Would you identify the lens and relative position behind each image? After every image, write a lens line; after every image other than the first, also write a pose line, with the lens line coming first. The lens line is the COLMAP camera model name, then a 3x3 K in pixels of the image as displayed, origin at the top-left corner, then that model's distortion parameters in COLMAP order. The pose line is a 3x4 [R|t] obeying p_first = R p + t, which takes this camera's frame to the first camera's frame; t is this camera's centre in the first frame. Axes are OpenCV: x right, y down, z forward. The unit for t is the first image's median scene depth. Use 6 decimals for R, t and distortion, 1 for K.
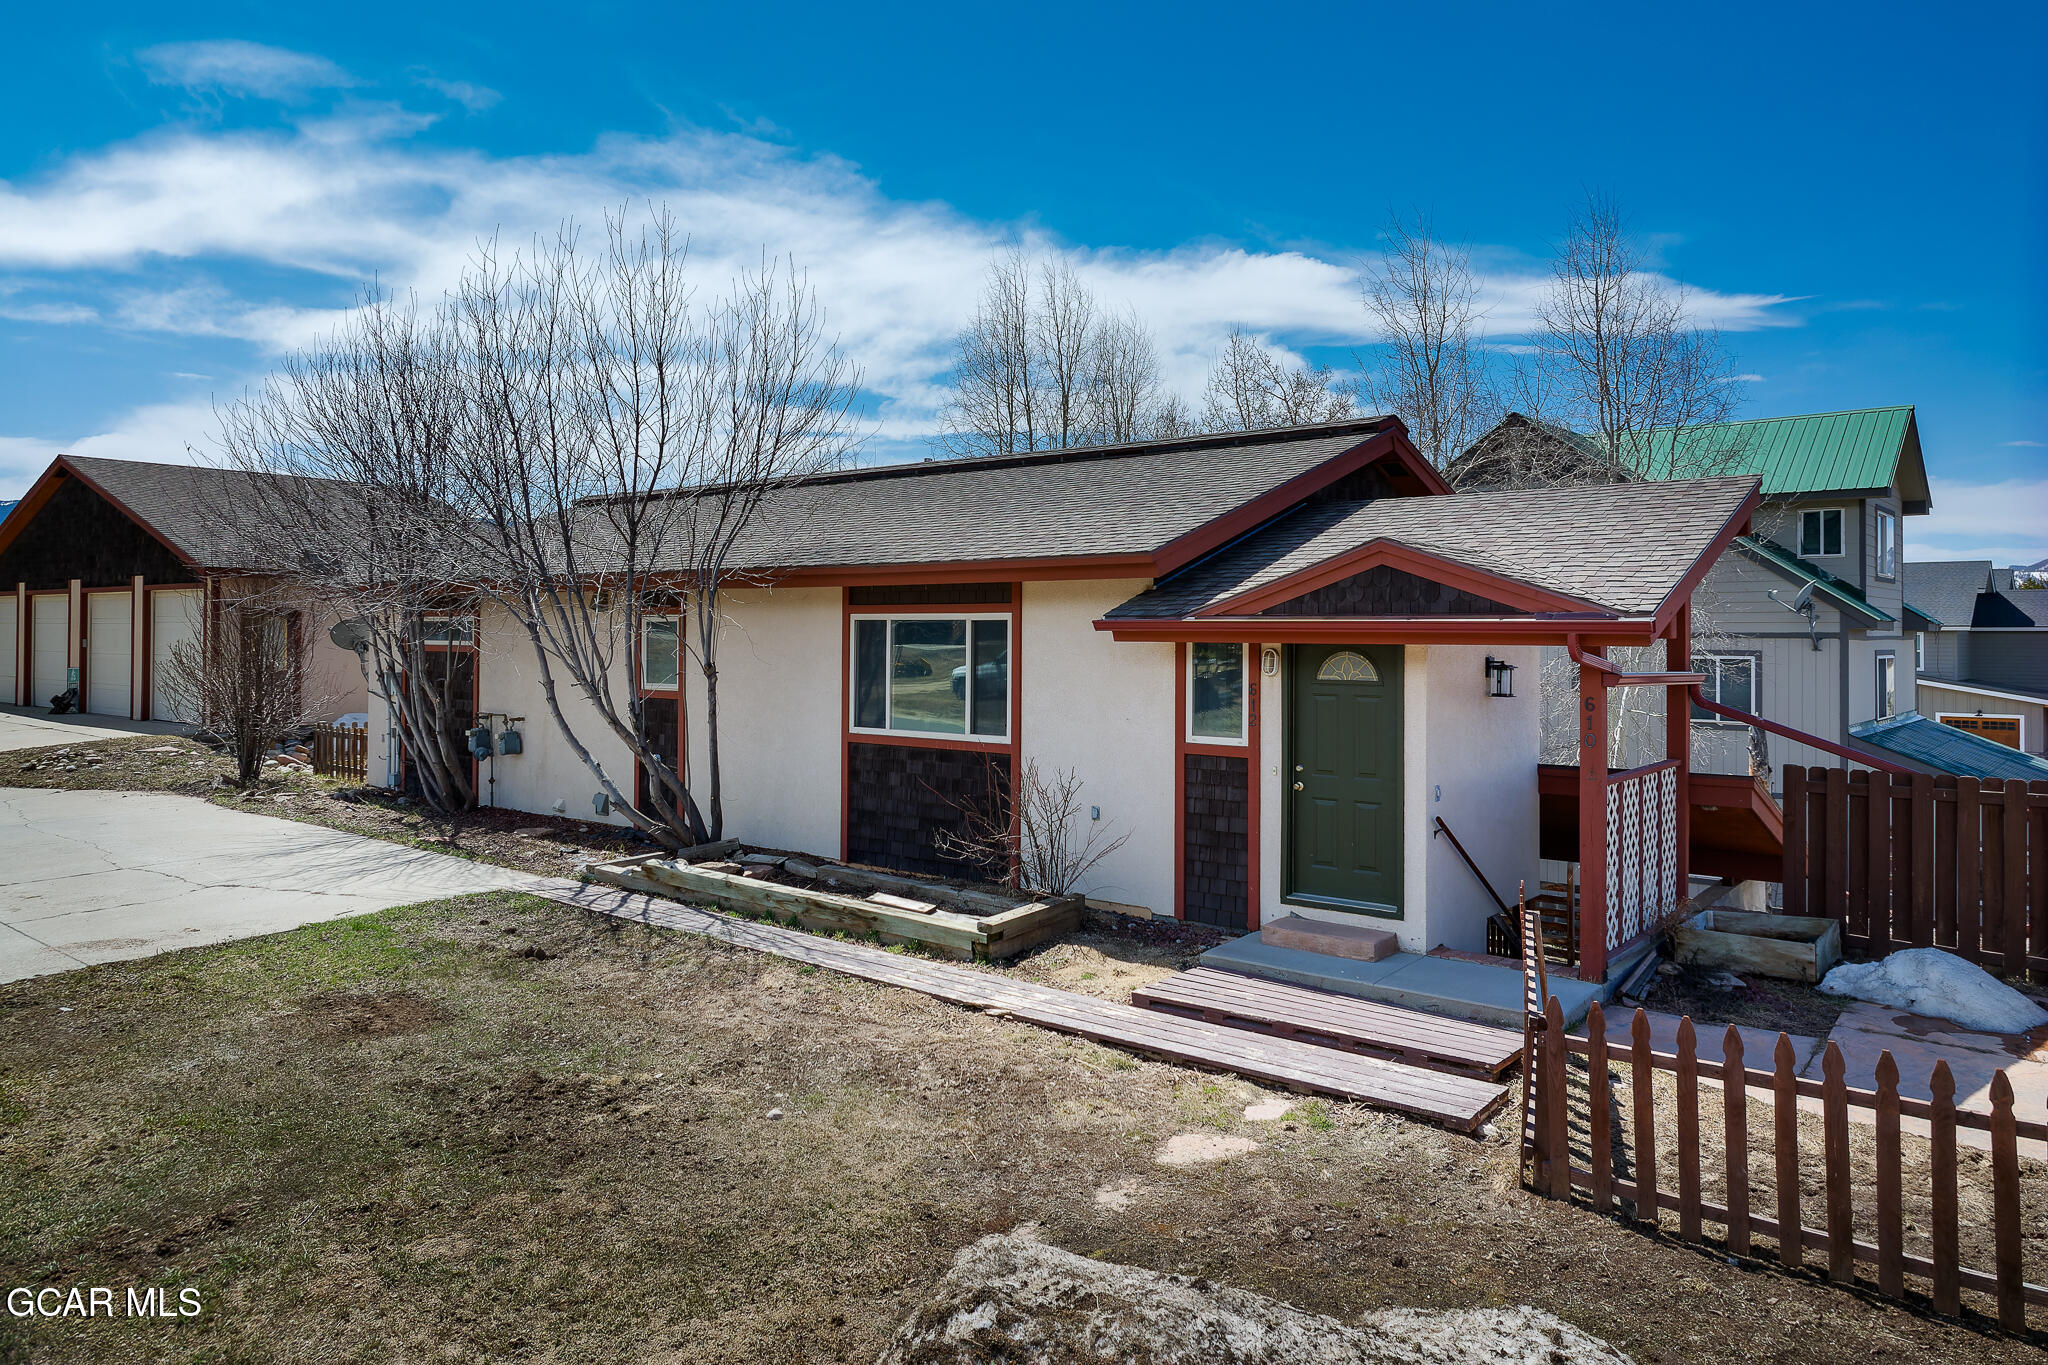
lens RADIAL K [[1364.5, 0, 1035.1], [0, 1364.5, 729.1], [0, 0, 1]] dist [0.042633, -0.045079]
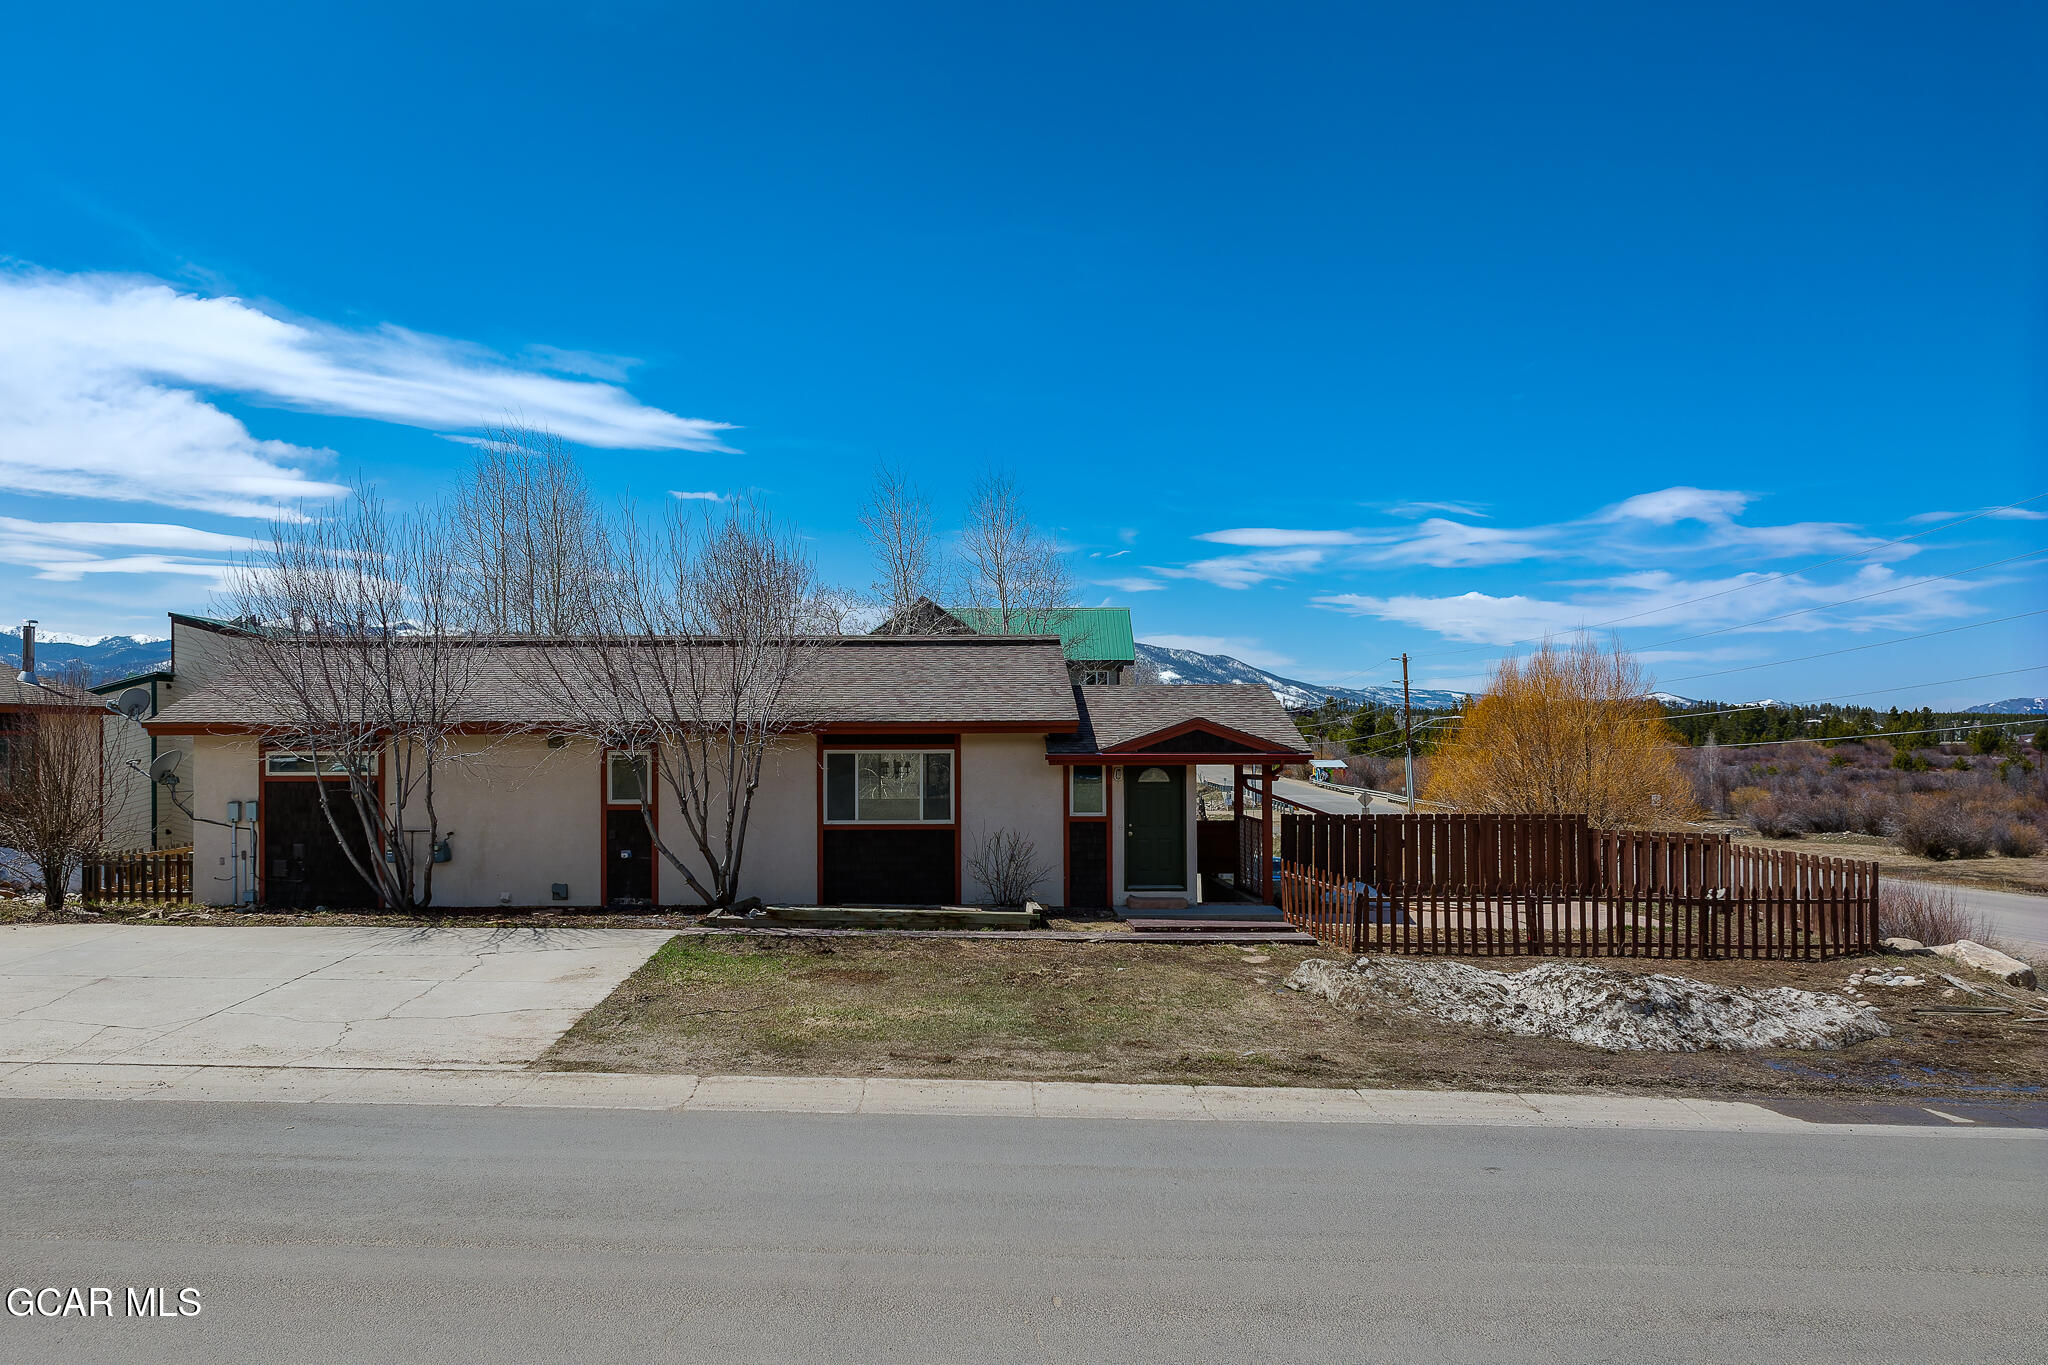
lens RADIAL K [[1449.0, 0, 1016.7], [0, 1449.0, 684.8], [0, 0, 1]] dist [-0.007007, 0.000416]
pose [[0.769268, 0.013107, 0.638791, -1.051680], [0.052452, 0.995119, -0.083585, -0.006194], [-0.636769, 0.097805, 0.764826, -0.460616]]
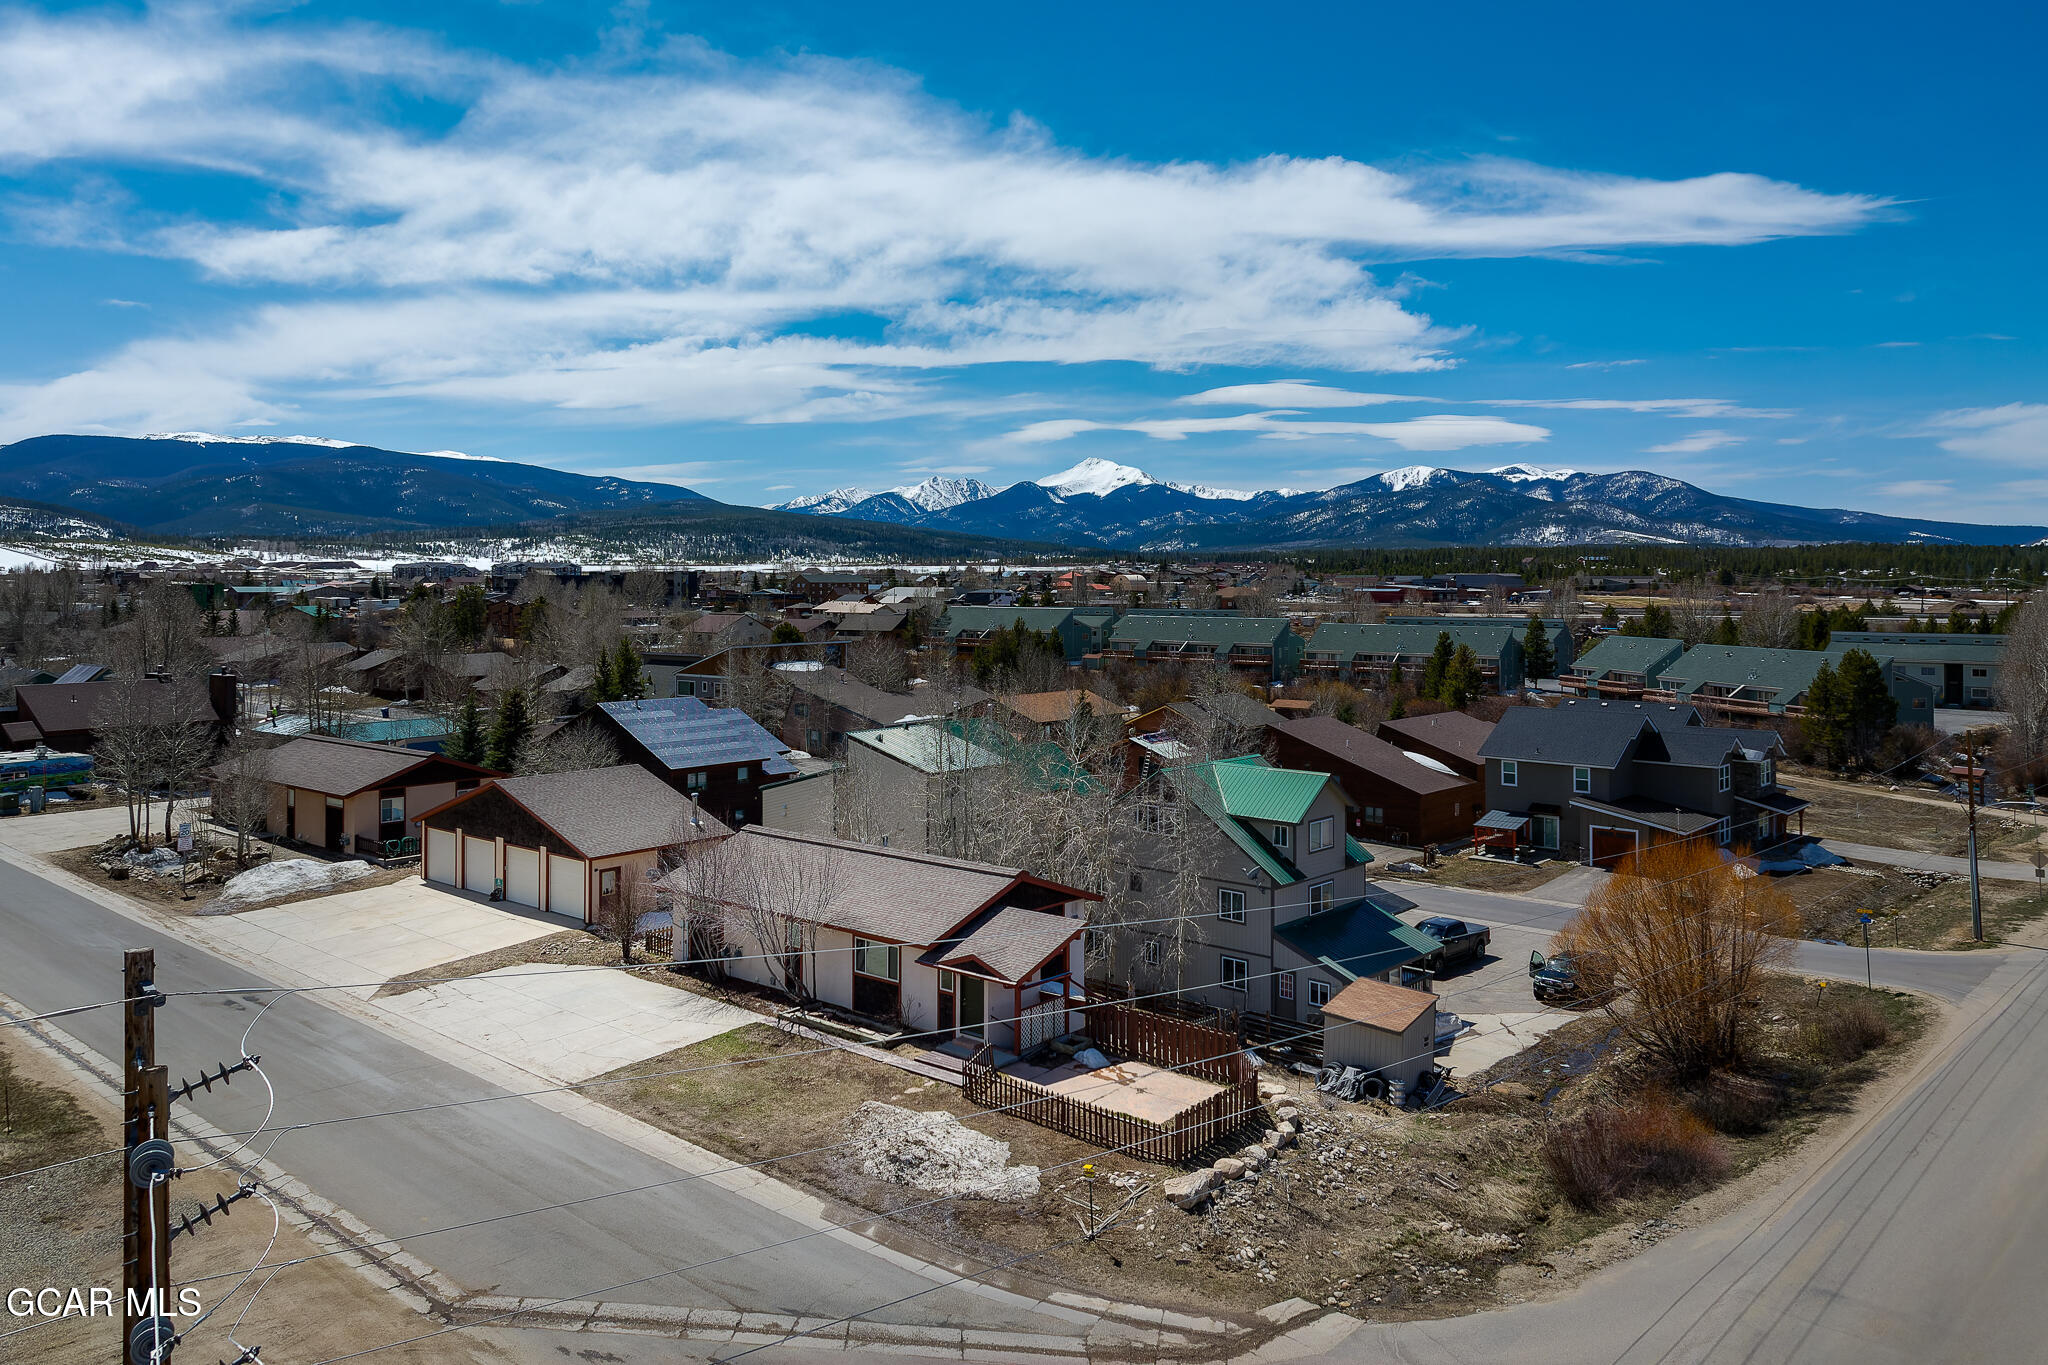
lens RADIAL K [[1537.0, 0, 1028.6], [0, 1537.0, 561.0], [0, 0, 1]] dist [0.000465, -0.003900]
pose [[0.998975, -0.008926, -0.044381, 0.466175], [0.005823, 0.997560, -0.069568, -0.736572], [0.044894, 0.069238, 0.996590, -2.803936]]
